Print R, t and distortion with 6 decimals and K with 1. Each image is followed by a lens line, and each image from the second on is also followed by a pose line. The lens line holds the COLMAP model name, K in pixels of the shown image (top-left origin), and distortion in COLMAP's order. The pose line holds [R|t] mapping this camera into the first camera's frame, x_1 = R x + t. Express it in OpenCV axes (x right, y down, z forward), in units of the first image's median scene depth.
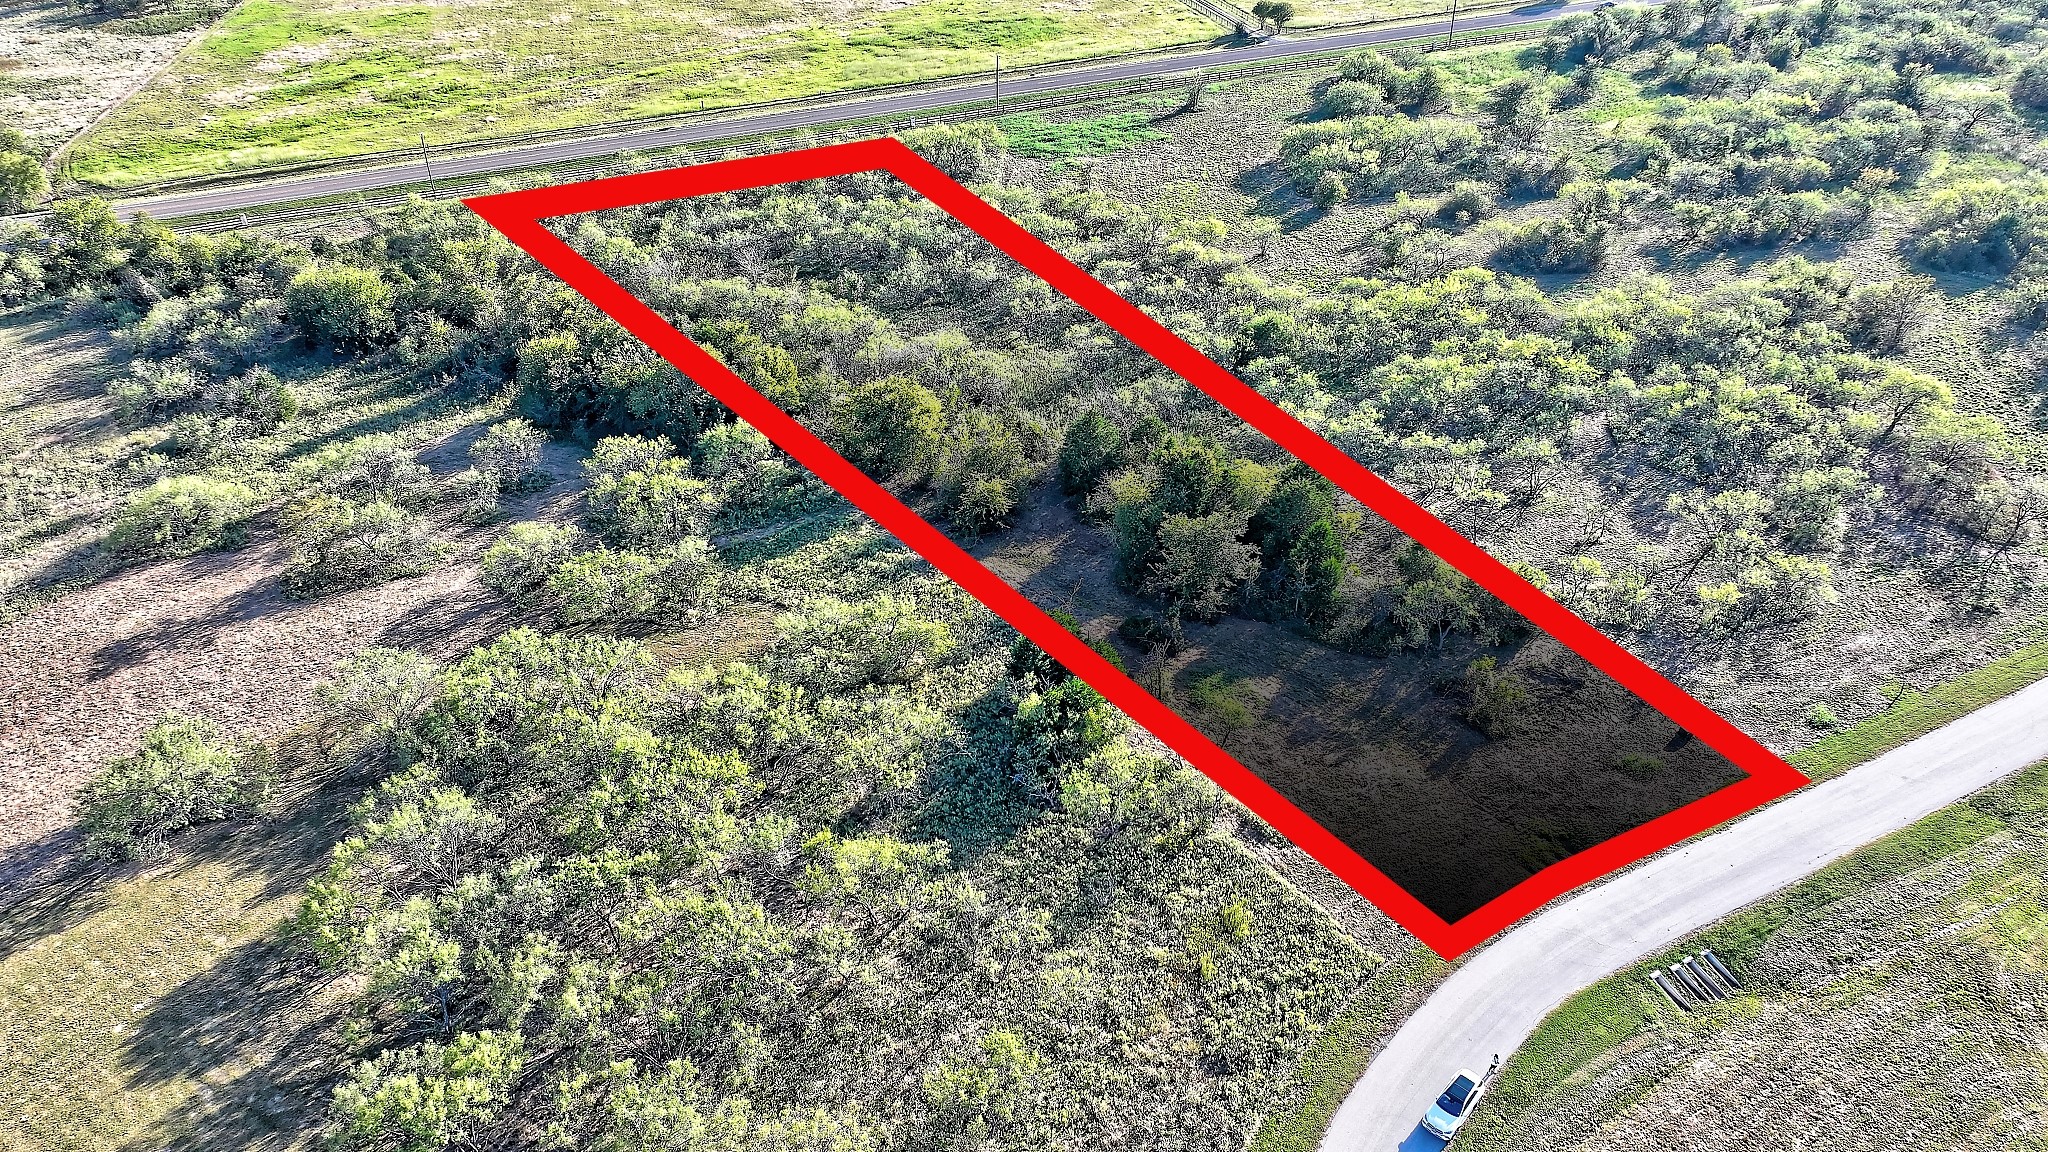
lens RADIAL K [[1432.0, 0, 1024.0], [0, 1432.0, 576.0], [0, 0, 1]] dist [-0.008267, 0.008077]
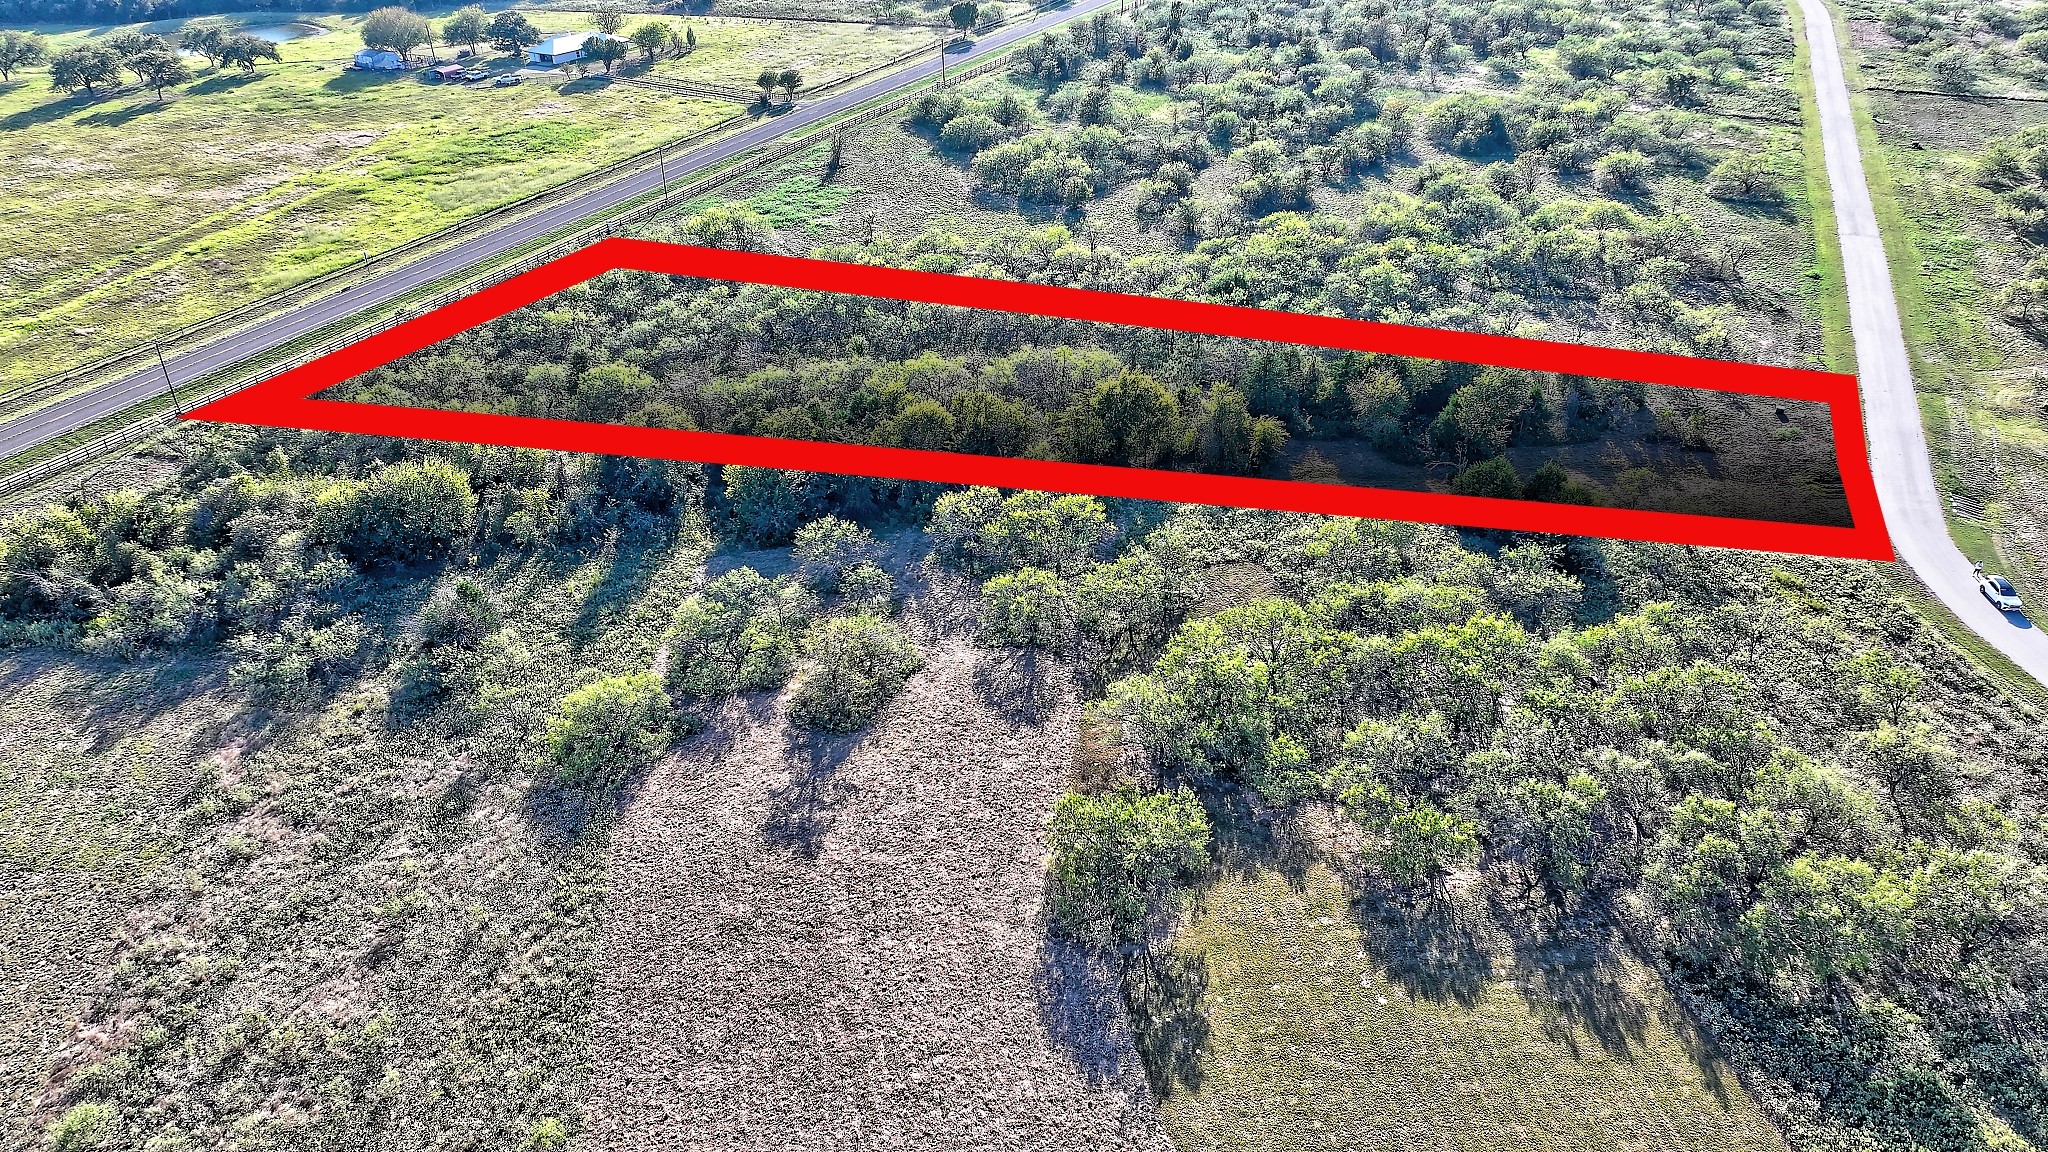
lens RADIAL K [[1432.0, 0, 1024.0], [0, 1432.0, 576.0], [0, 0, 1]] dist [-0.008267, 0.008077]
pose [[0.767168, -0.328469, 0.550964, -0.958889], [0.360283, 0.931304, 0.053556, -0.090843], [-0.530707, 0.157417, 0.832809, 0.158308]]
